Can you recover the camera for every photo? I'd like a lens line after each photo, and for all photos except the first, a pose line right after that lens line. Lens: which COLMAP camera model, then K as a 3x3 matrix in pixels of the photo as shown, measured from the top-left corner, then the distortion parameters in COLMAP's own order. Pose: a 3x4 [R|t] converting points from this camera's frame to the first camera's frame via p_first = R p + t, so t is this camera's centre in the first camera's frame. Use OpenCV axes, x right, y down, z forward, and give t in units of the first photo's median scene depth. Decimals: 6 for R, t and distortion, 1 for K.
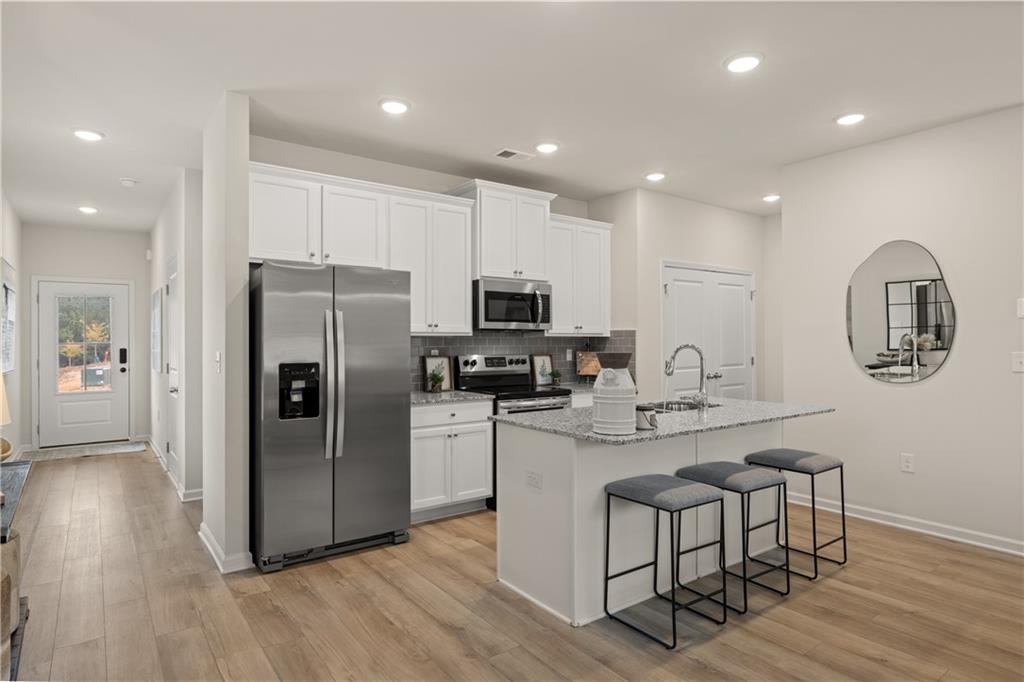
lens RADIAL K [[559.0, 0, 507.6], [0, 559.0, 335.0], [0, 0, 1]] dist [-0.006781, -0.001408]
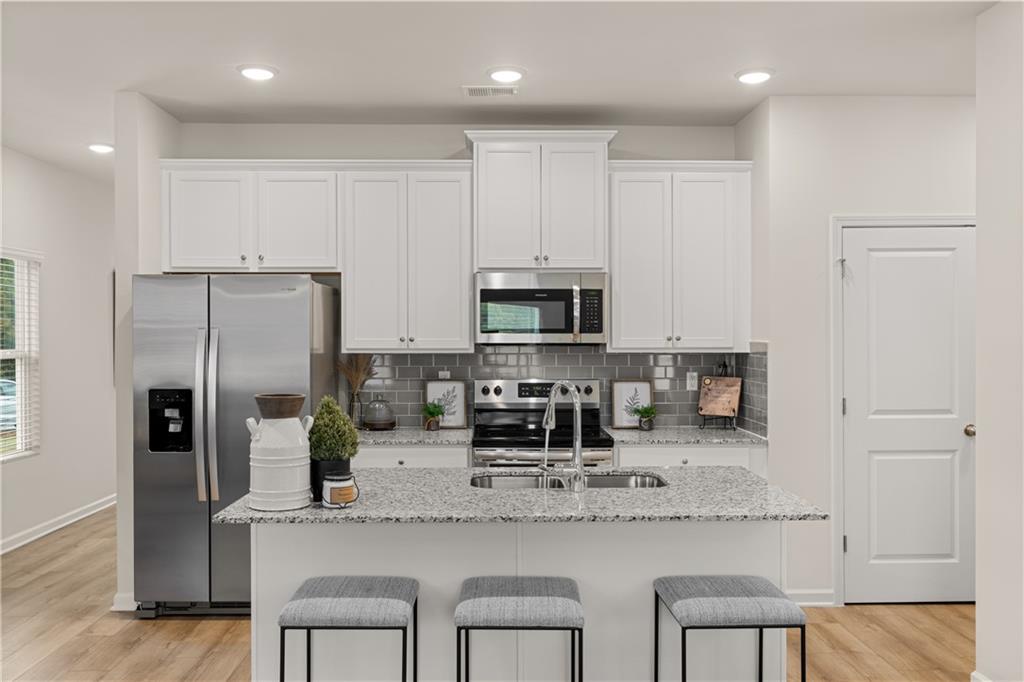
lens RADIAL K [[833.7, 0, 513.9], [0, 833.7, 341.4], [0, 0, 1]] dist [-0.016603, -0.002346]
pose [[0.829531, 0.003481, -0.558450, 0.551792], [0.005905, 0.999870, 0.015004, -0.027836], [0.558429, -0.015744, 0.829403, 0.150801]]
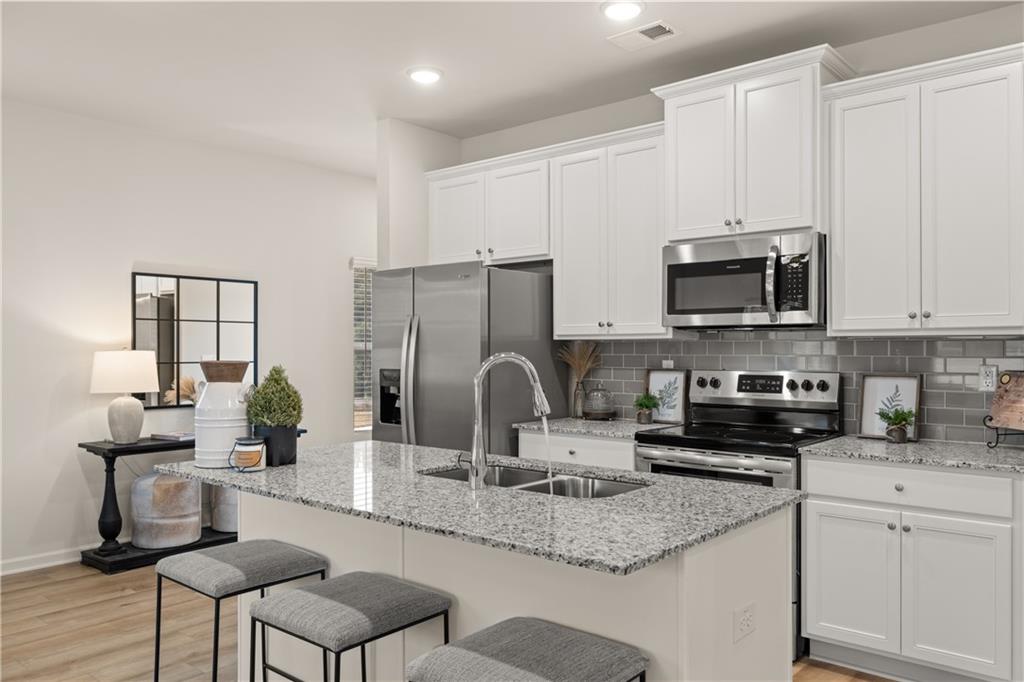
lens RADIAL K [[768.8, 0, 515.5], [0, 768.8, 348.2], [0, 0, 1]] dist [-0.006039, 0.004616]
pose [[0.245722, 0.001232, -0.969340, 0.707151], [0.013309, 0.999901, 0.004644, 0.005947], [0.969249, -0.014042, 0.245681, 0.602898]]
